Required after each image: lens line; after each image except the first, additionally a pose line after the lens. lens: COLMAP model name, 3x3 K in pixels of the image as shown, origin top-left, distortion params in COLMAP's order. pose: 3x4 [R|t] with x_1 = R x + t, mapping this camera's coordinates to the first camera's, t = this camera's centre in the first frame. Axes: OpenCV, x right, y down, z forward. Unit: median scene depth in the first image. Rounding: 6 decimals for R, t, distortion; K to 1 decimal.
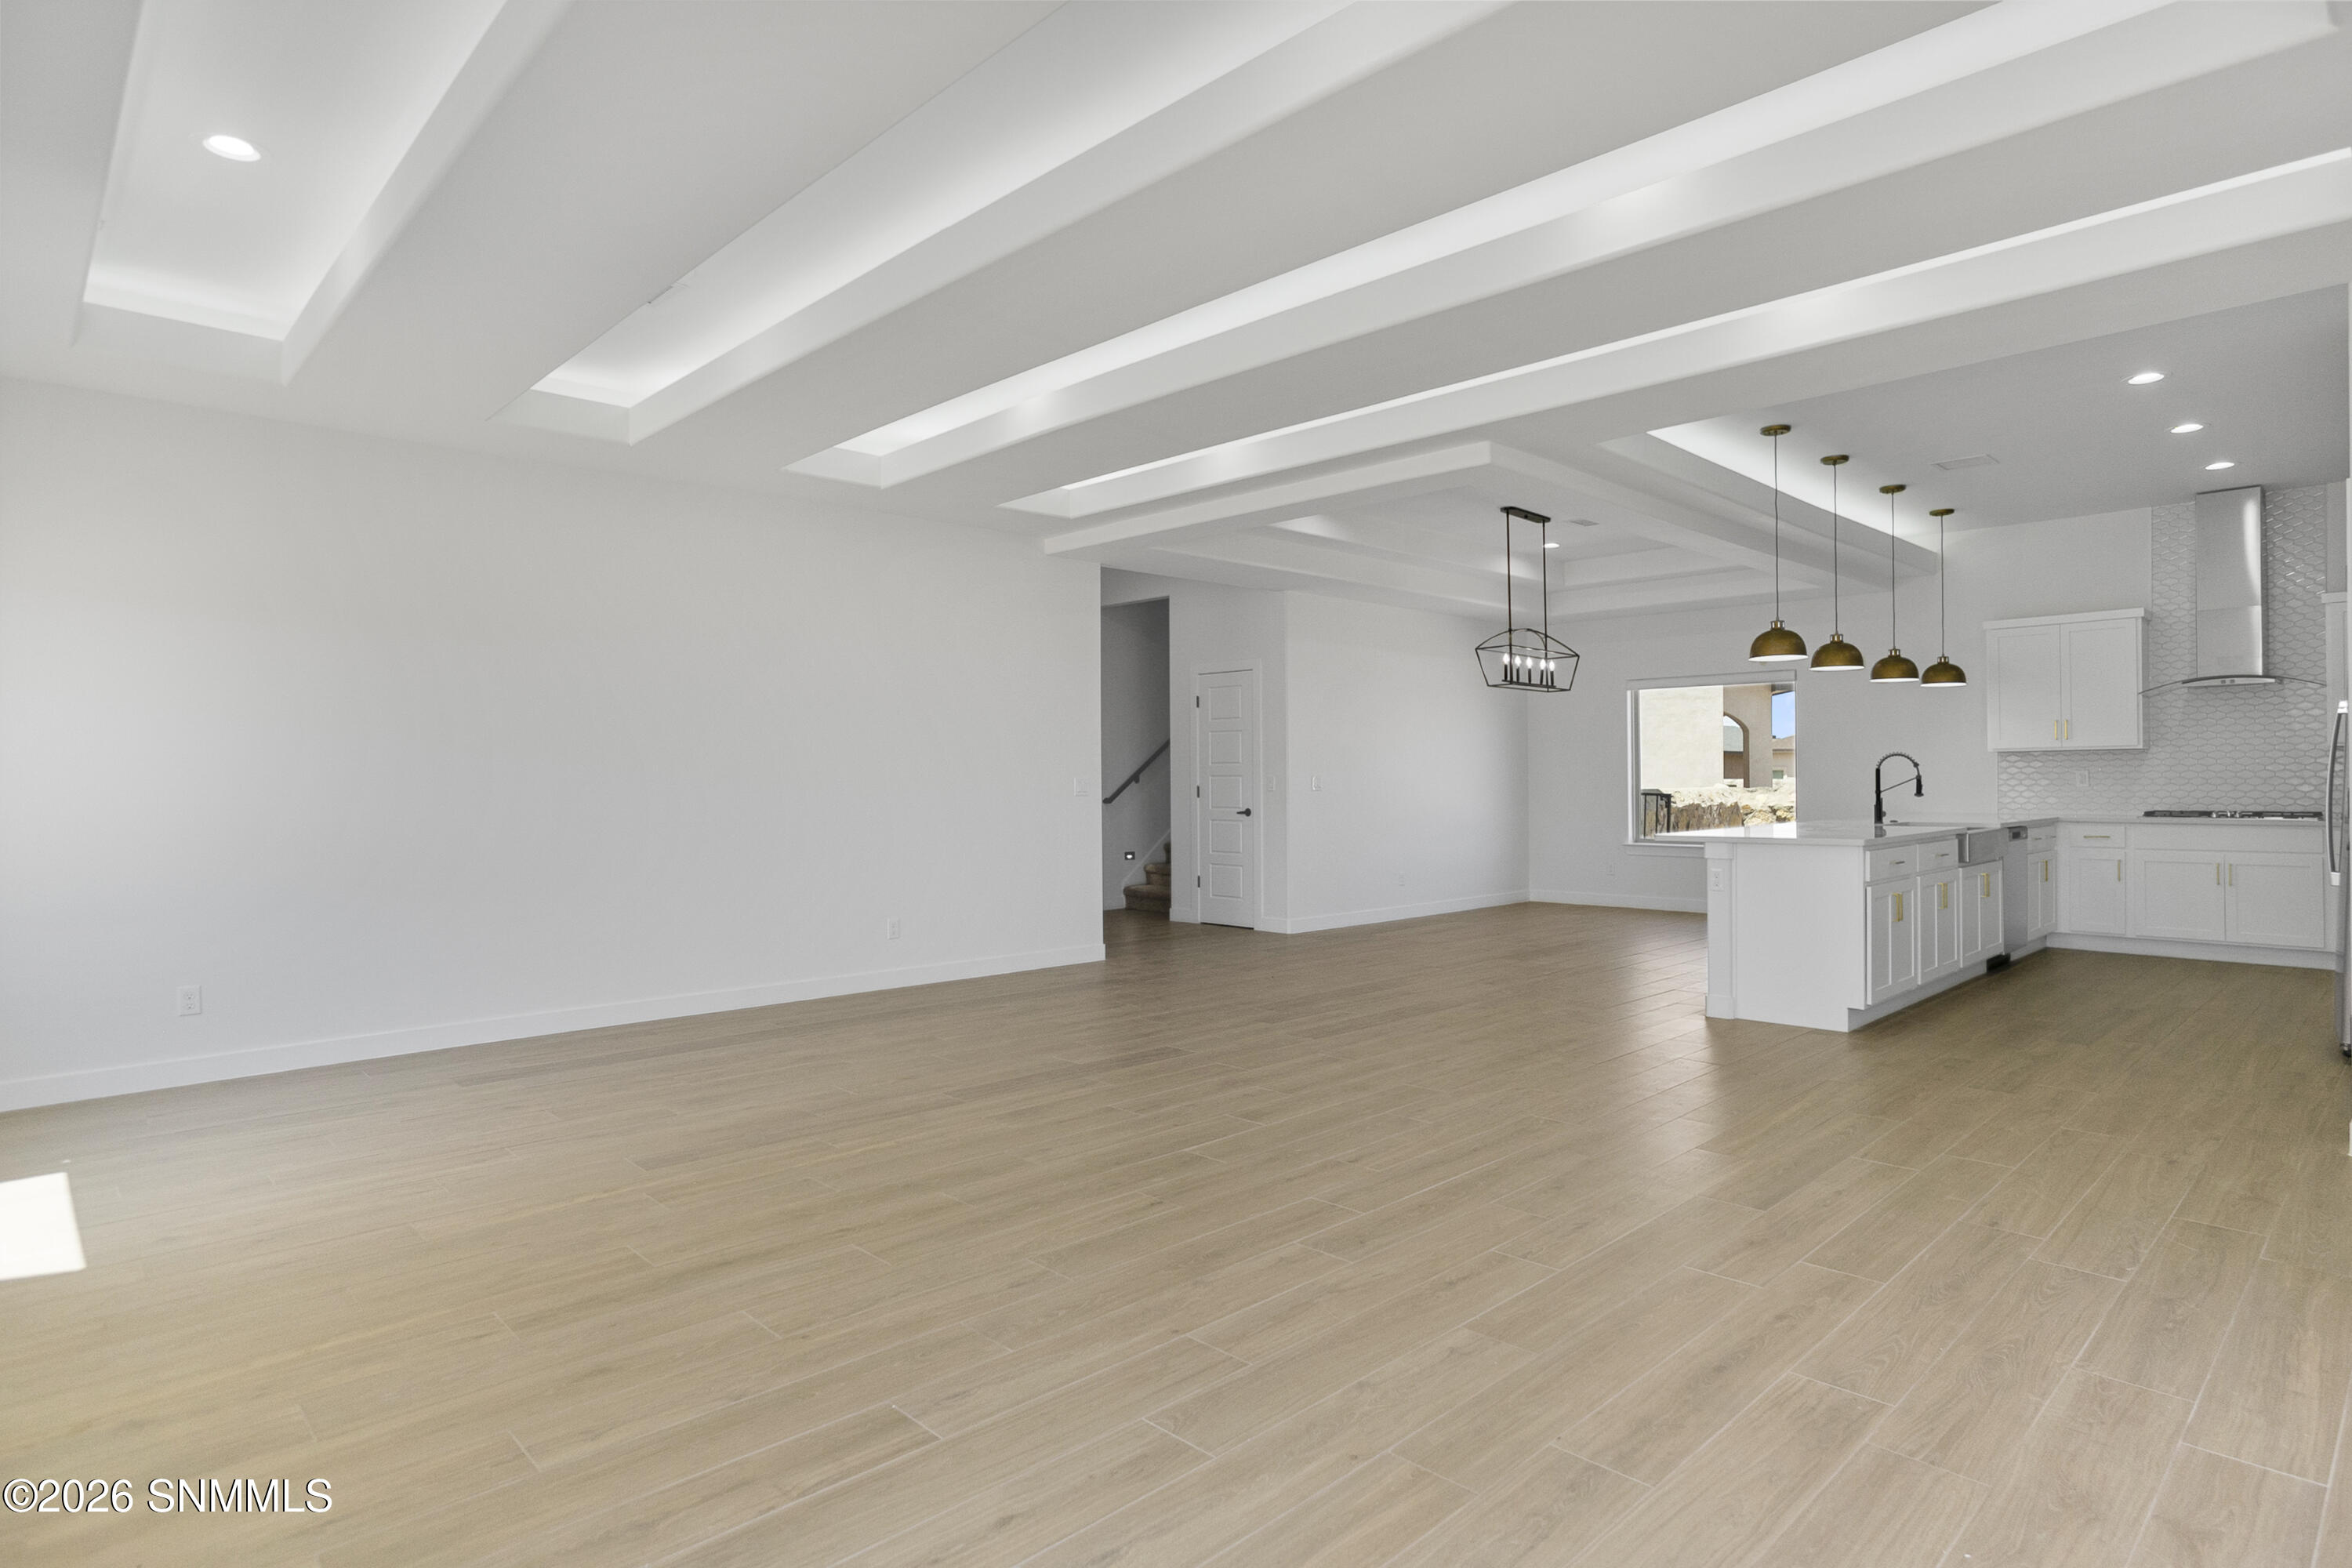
lens RADIAL K [[1267.4, 0, 1204.3], [0, 1267.4, 788.5], [0, 0, 1]] dist [-0.047861, 0.036236]
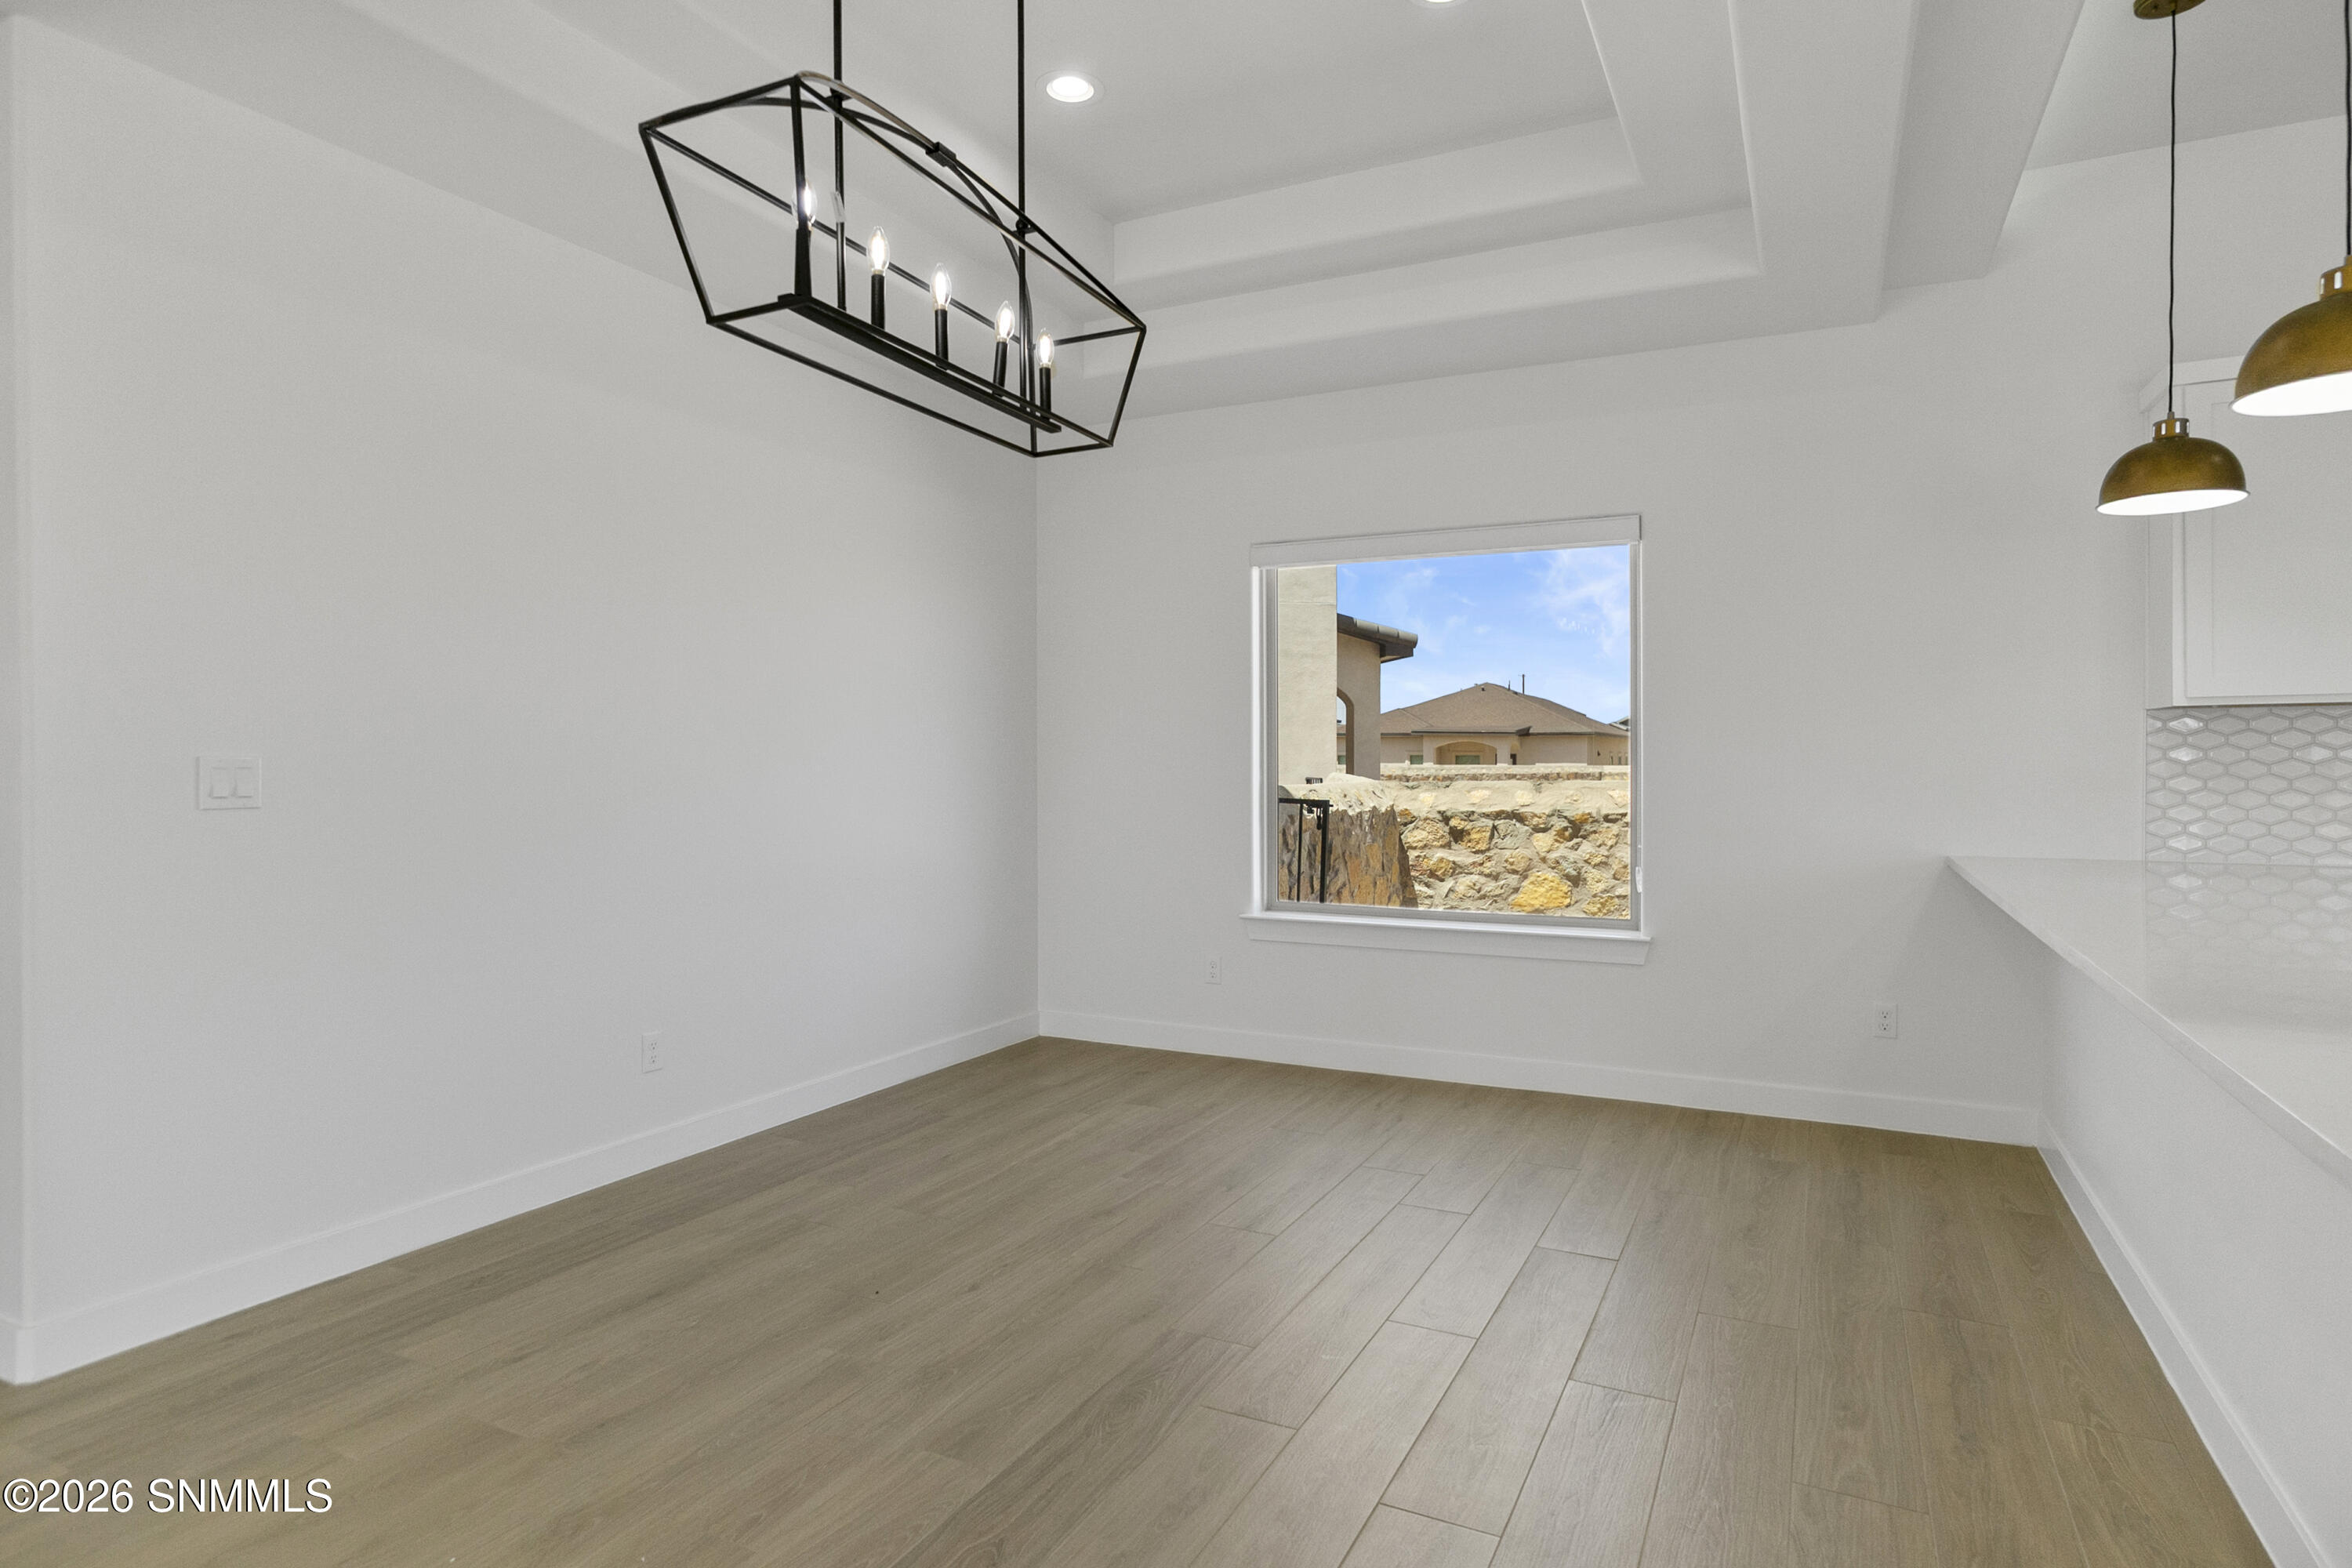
lens RADIAL K [[1267.4, 0, 1199.9], [0, 1267.4, 758.5], [0, 0, 1]] dist [-0.047861, 0.036236]
pose [[0.945513, 0.006632, 0.325516, 0.244575], [-0.003242, 0.999935, -0.010956, -0.008937], [-0.325567, 0.009304, 0.945473, 0.820991]]
